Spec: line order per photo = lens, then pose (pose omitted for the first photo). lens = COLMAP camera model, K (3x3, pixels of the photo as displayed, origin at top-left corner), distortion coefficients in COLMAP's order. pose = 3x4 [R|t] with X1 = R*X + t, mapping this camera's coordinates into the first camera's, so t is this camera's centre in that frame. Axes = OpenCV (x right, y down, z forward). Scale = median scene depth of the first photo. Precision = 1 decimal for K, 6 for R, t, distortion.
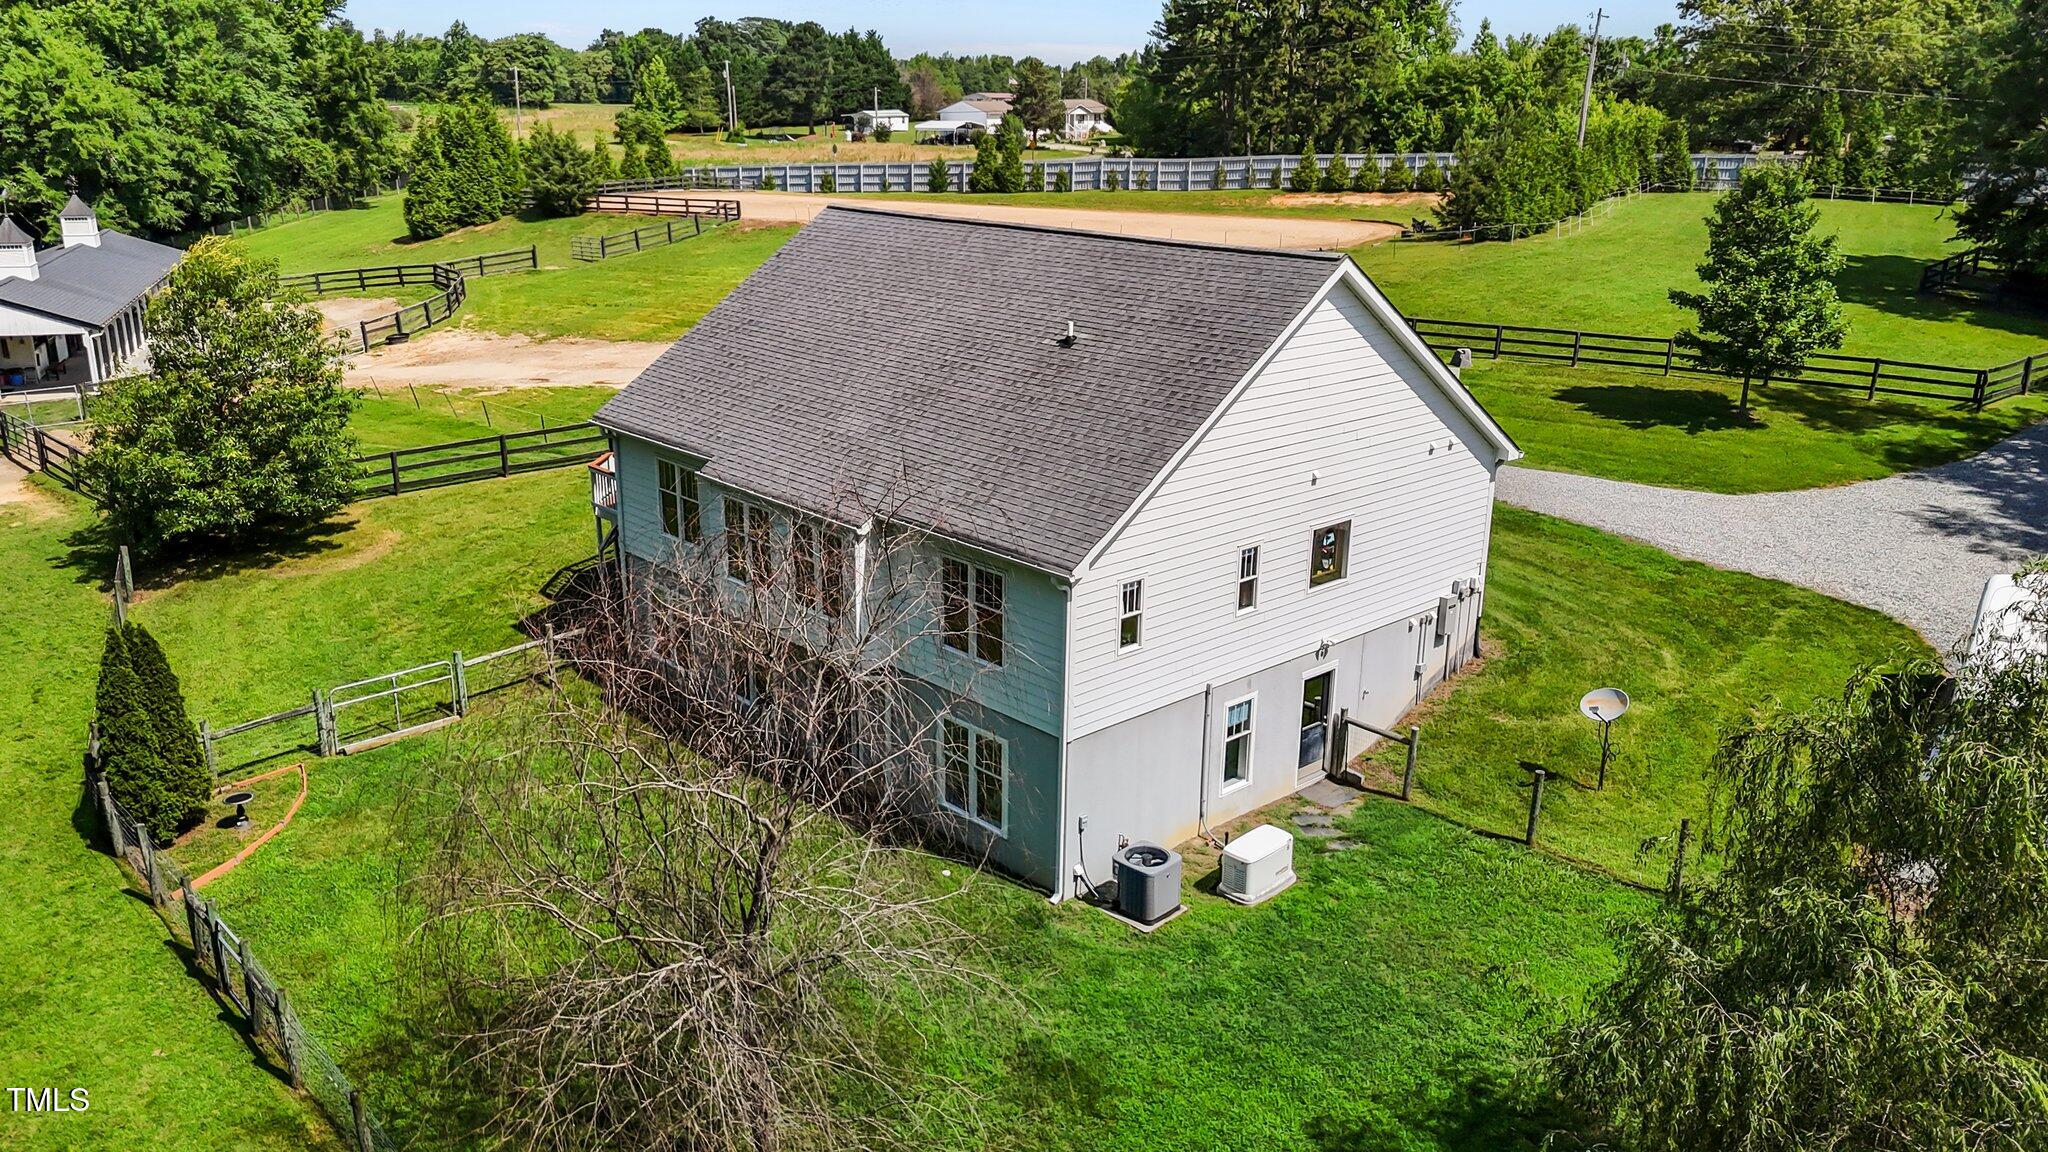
lens RADIAL K [[1530.4, 0, 1037.0], [0, 1530.4, 588.7], [0, 0, 1]] dist [0.069986, -0.068766]
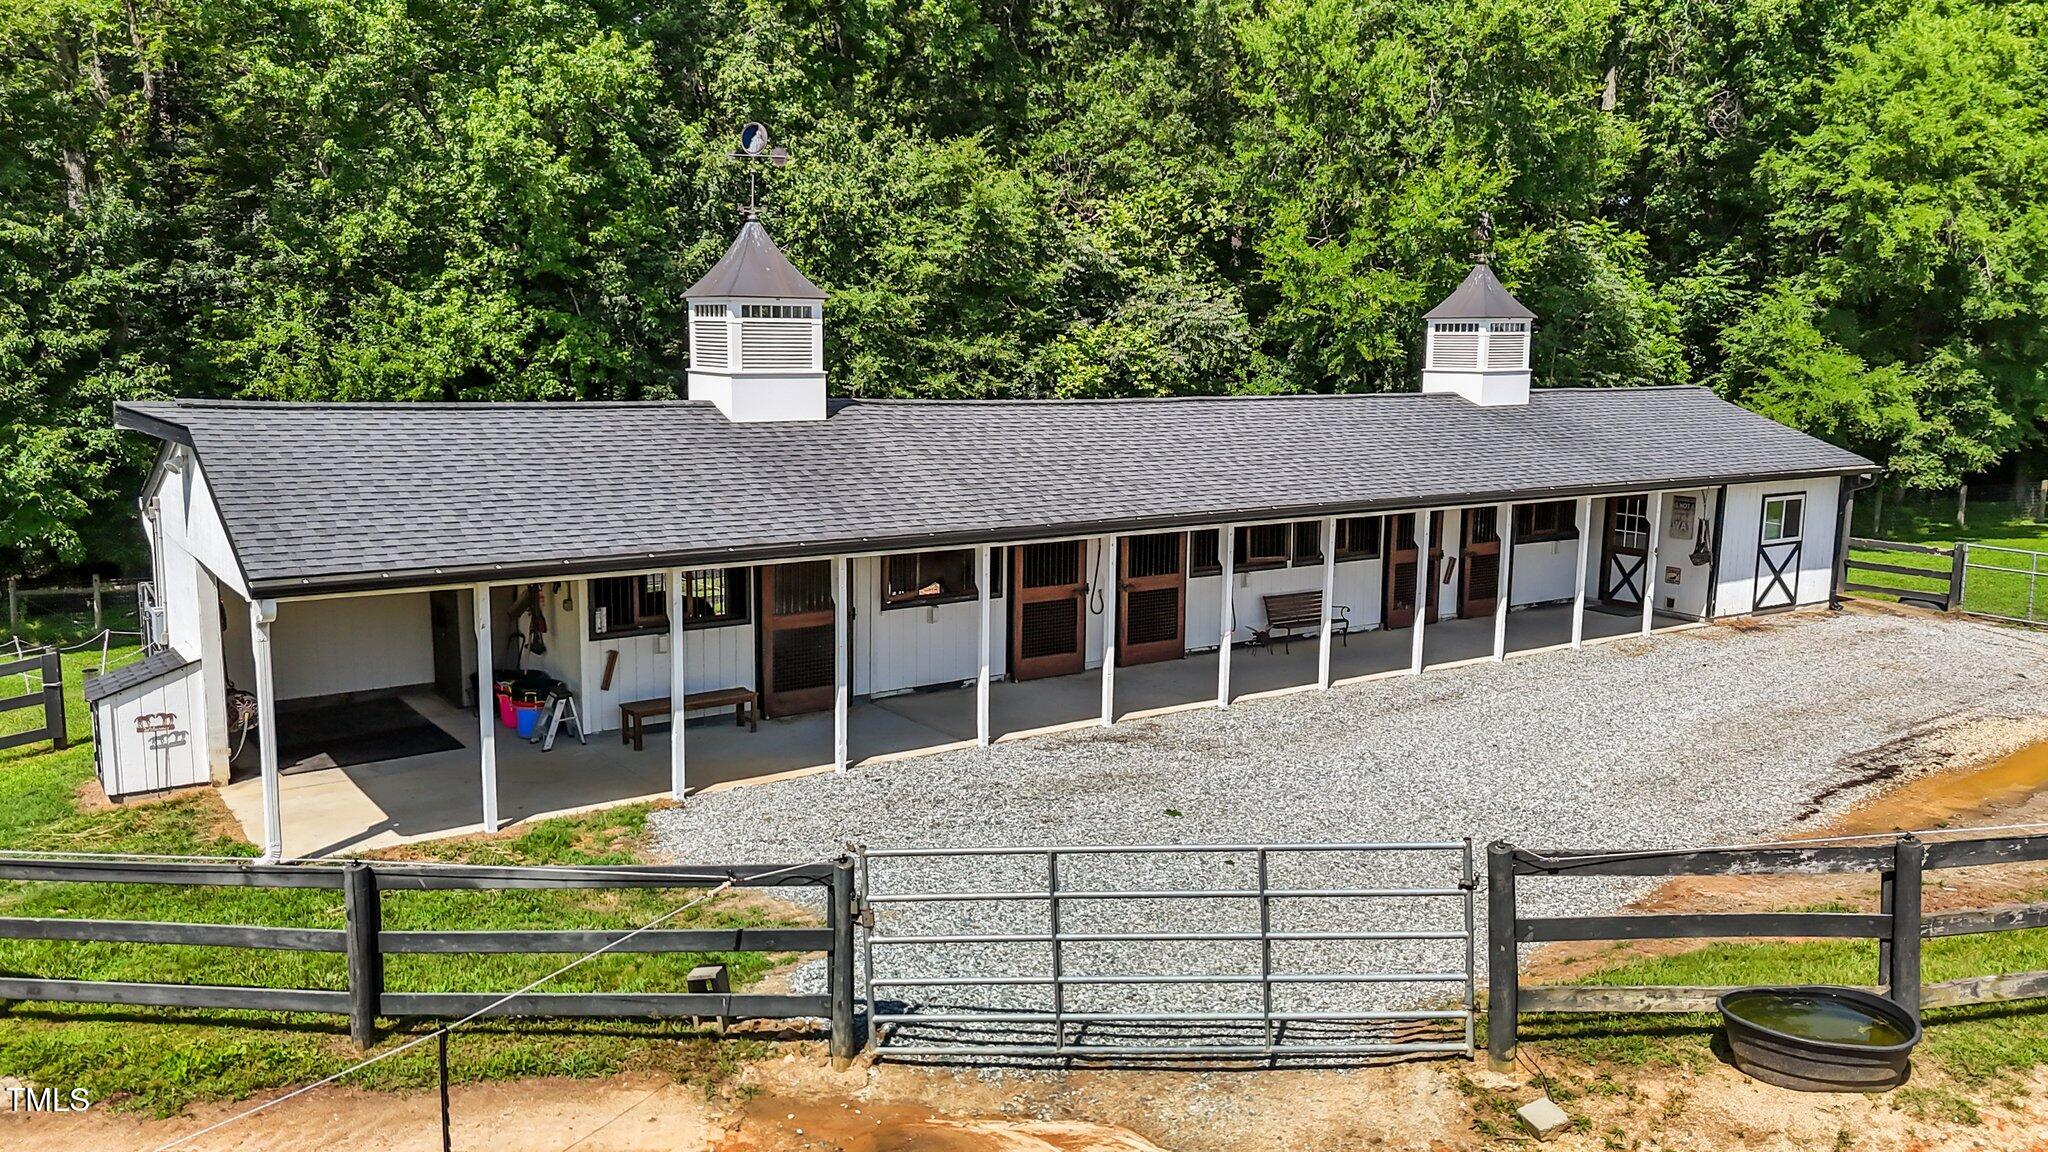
lens RADIAL K [[1530.4, 0, 1009.1], [0, 1530.4, 579.5], [0, 0, 1]] dist [0.069986, -0.068766]
pose [[0.241414, 0.138264, -0.960522, -0.170110], [-0.308595, 0.949356, 0.059096, -0.100418], [0.920048, 0.282145, 0.271855, 0.487235]]
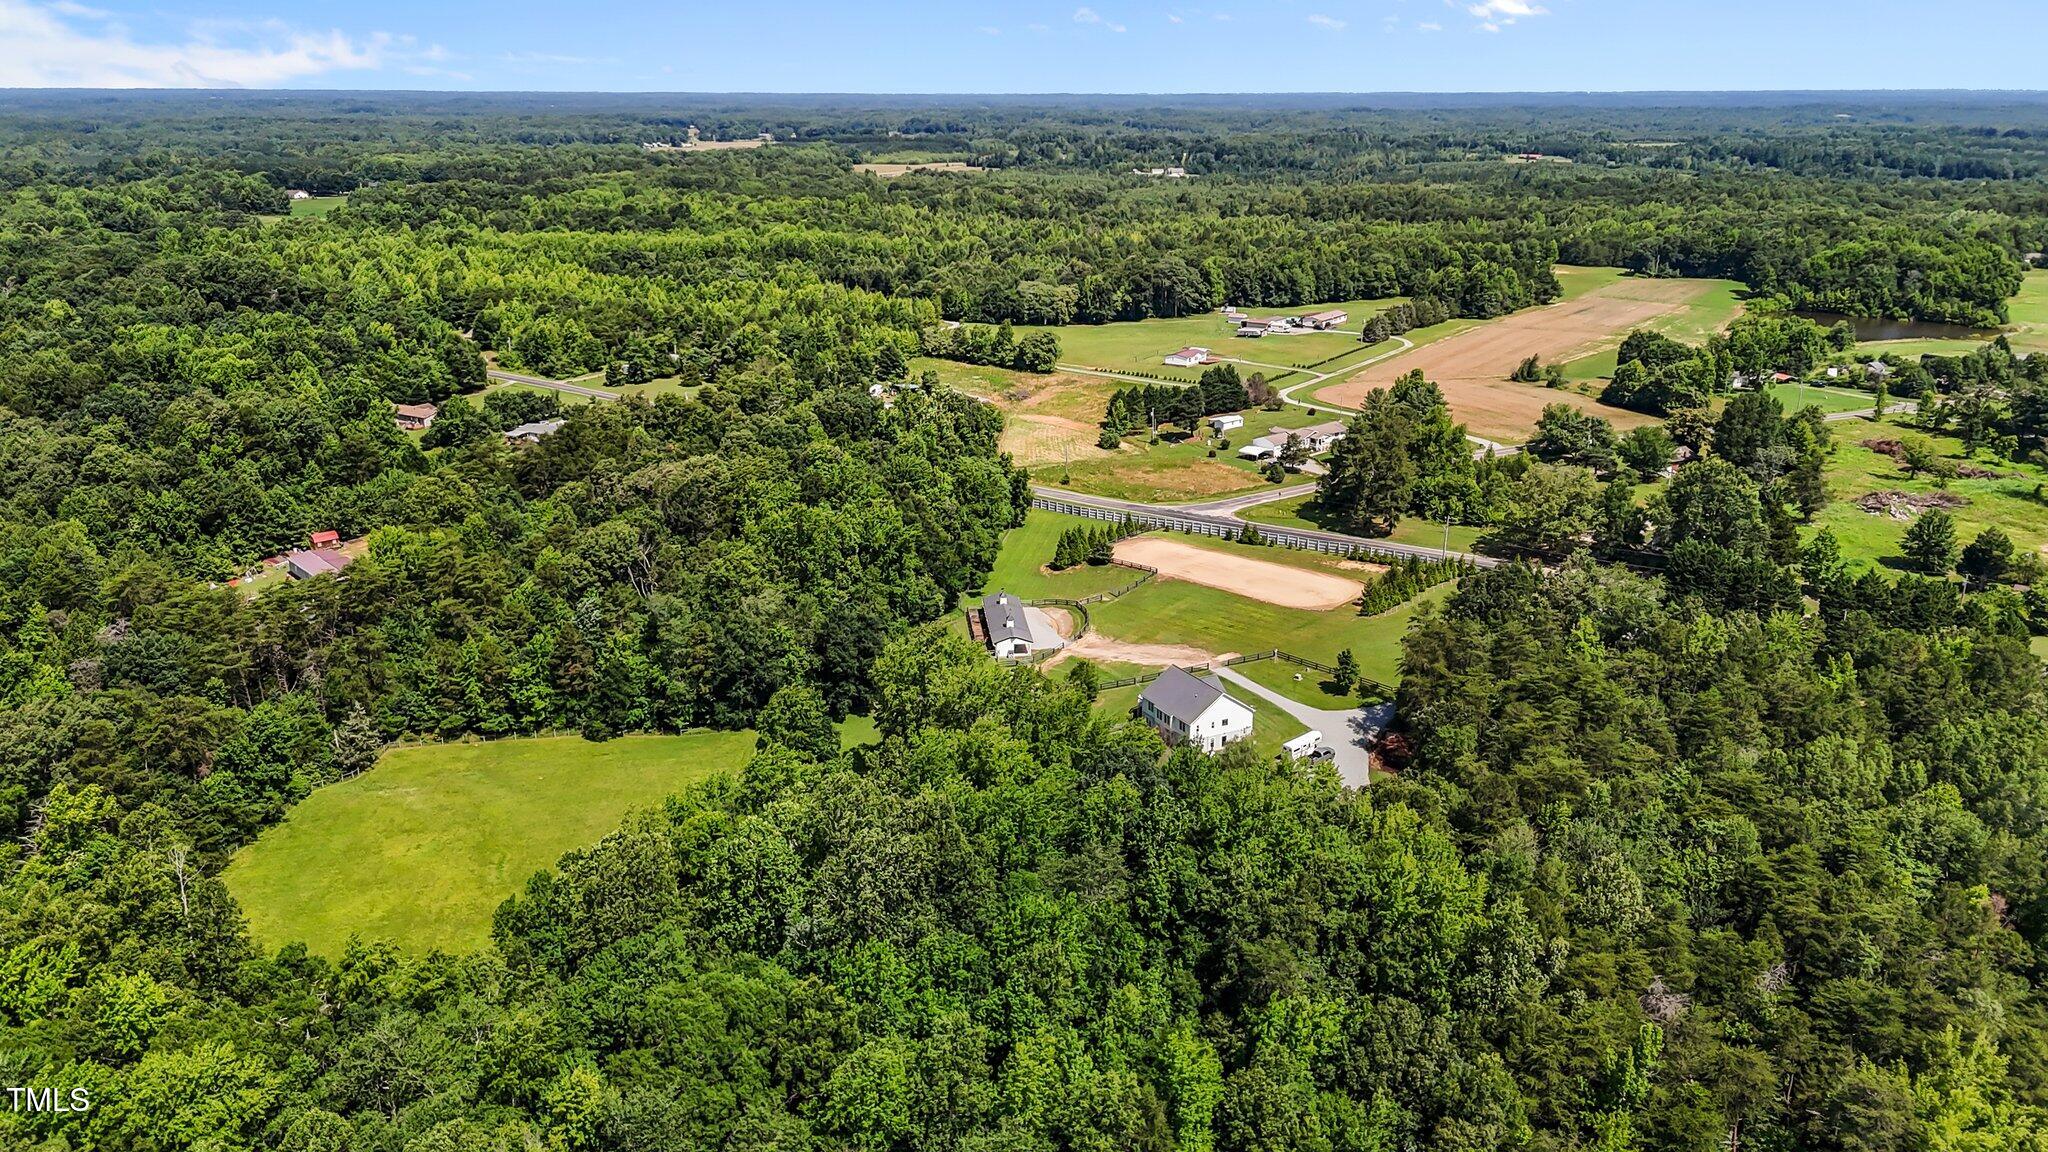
lens RADIAL K [[1530.4, 0, 1033.9], [0, 1530.4, 573.5], [0, 0, 1]] dist [0.069986, -0.068766]
pose [[0.967296, 0.060399, -0.246355, 0.282233], [-0.062557, 0.998041, -0.000933, -0.179985], [0.245816, 0.016313, 0.969179, -1.763216]]
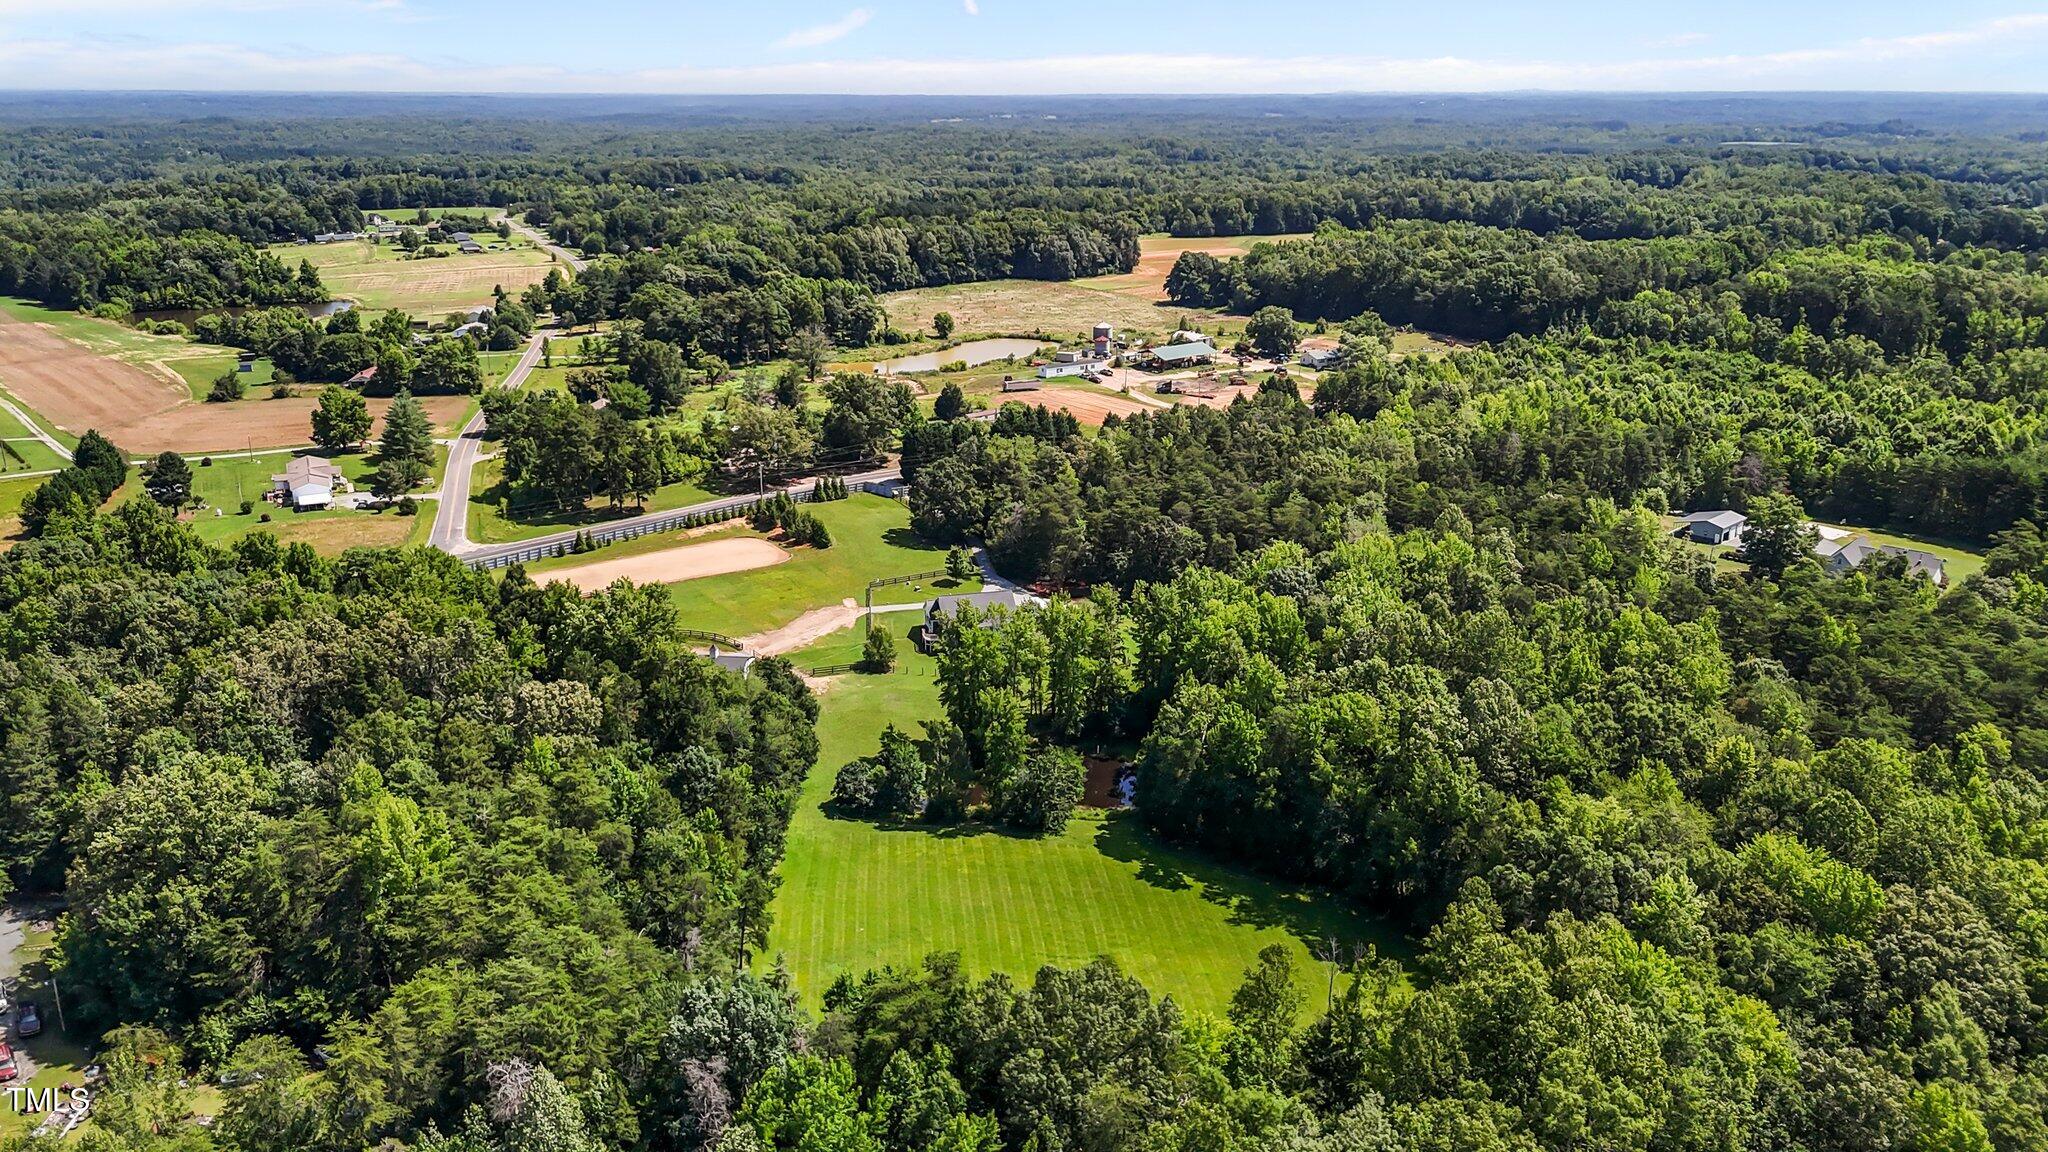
lens RADIAL K [[1530.4, 0, 1033.7], [0, 1530.4, 581.9], [0, 0, 1]] dist [0.069986, -0.068766]
pose [[0.498333, -0.281391, 0.820051, -1.871871], [0.274385, 0.948433, 0.158705, -0.423260], [-0.822421, 0.145922, 0.549845, -1.123850]]
